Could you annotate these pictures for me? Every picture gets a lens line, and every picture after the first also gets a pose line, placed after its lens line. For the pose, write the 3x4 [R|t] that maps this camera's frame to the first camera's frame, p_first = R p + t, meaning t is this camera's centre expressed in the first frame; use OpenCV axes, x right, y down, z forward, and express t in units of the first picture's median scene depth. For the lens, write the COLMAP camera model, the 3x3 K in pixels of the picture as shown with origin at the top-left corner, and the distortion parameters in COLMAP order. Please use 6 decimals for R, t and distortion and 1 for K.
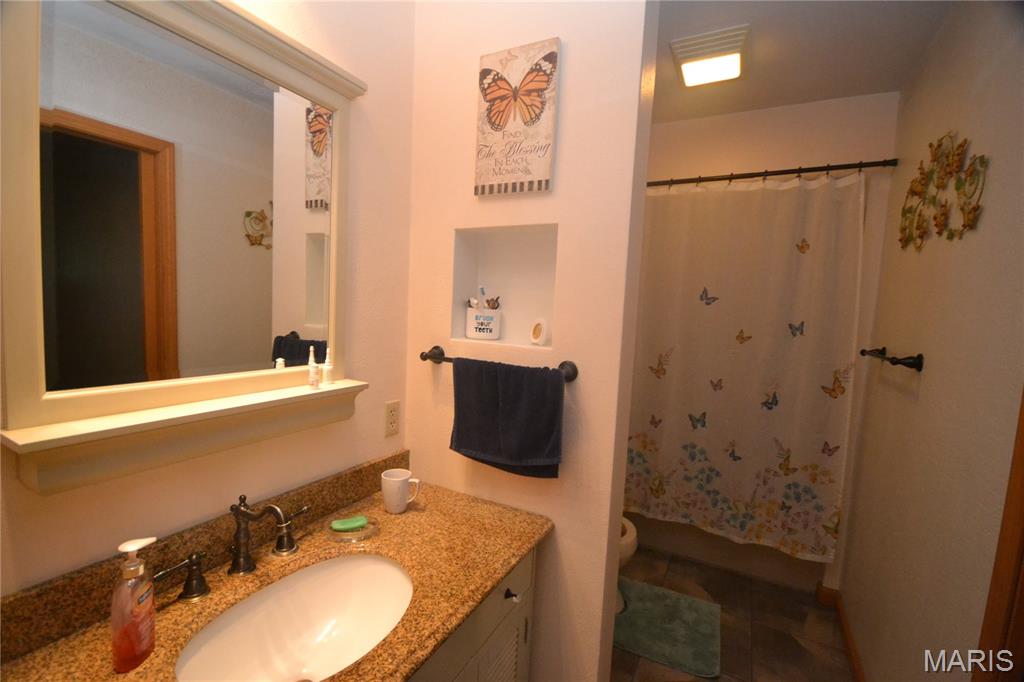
lens RADIAL K [[442.8, 0, 511.0], [0, 442.8, 343.0], [0, 0, 1]] dist [-0.013497, -0.000644]
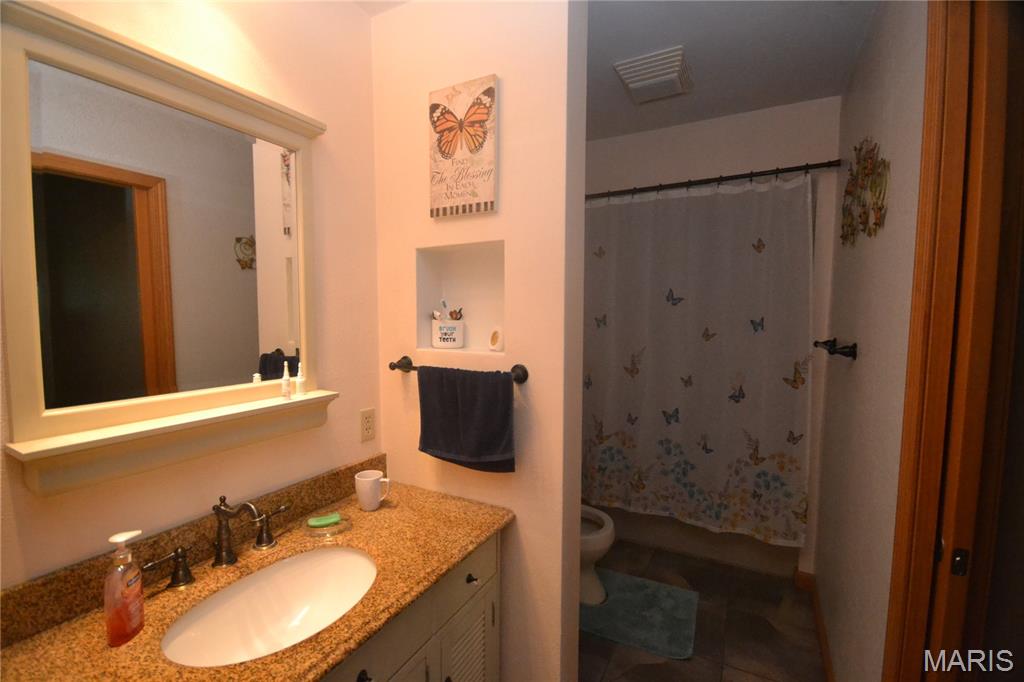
lens RADIAL K [[442.8, 0, 512.6], [0, 442.8, 343.0], [0, 0, 1]] dist [-0.013497, -0.000644]
pose [[0.998903, -0.045775, -0.009886, 0.119929], [0.045604, 0.998817, -0.016897, 0.005310], [0.010647, 0.016427, 0.999808, -0.093124]]
